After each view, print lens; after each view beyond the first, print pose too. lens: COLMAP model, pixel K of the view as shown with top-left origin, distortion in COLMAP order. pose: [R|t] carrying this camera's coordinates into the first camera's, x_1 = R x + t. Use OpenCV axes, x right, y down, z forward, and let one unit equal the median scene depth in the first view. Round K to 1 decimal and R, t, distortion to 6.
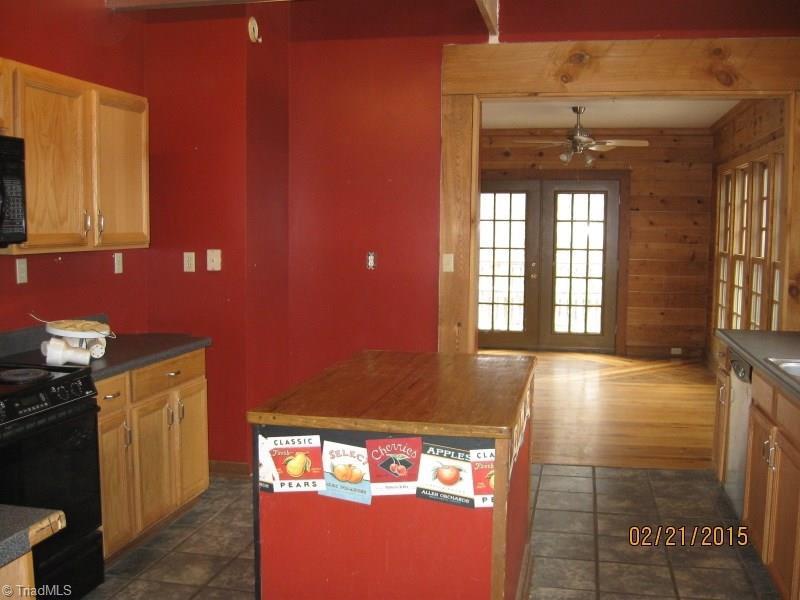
lens RADIAL K [[838.1, 0, 396.0], [0, 838.1, 295.4], [0, 0, 1]] dist [-0.089375, 0.000000]
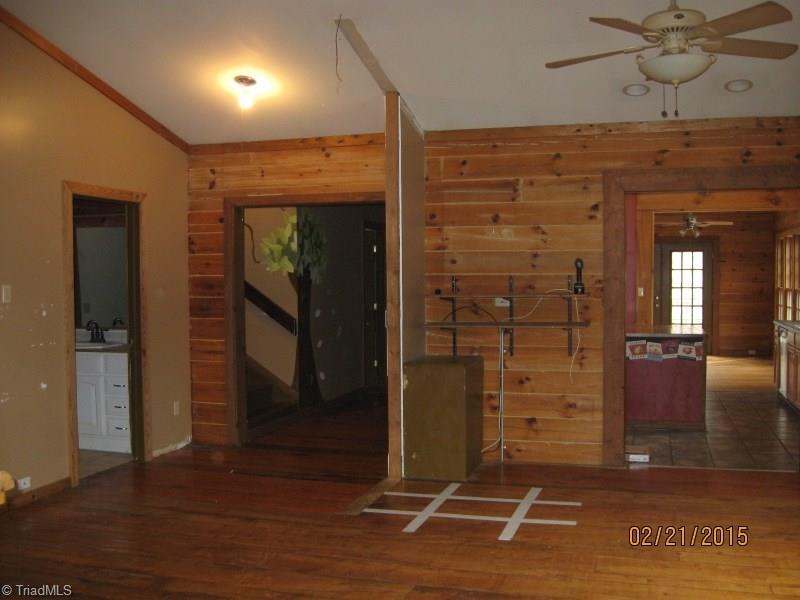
lens RADIAL K [[838.1, 0, 405.2], [0, 838.1, 303.6], [0, 0, 1]] dist [-0.089375, 0.000000]
pose [[0.997895, -0.011719, -0.063790, -0.802907], [0.008670, 0.998816, -0.047861, 0.172051], [0.064275, 0.047207, 0.996815, -2.230484]]
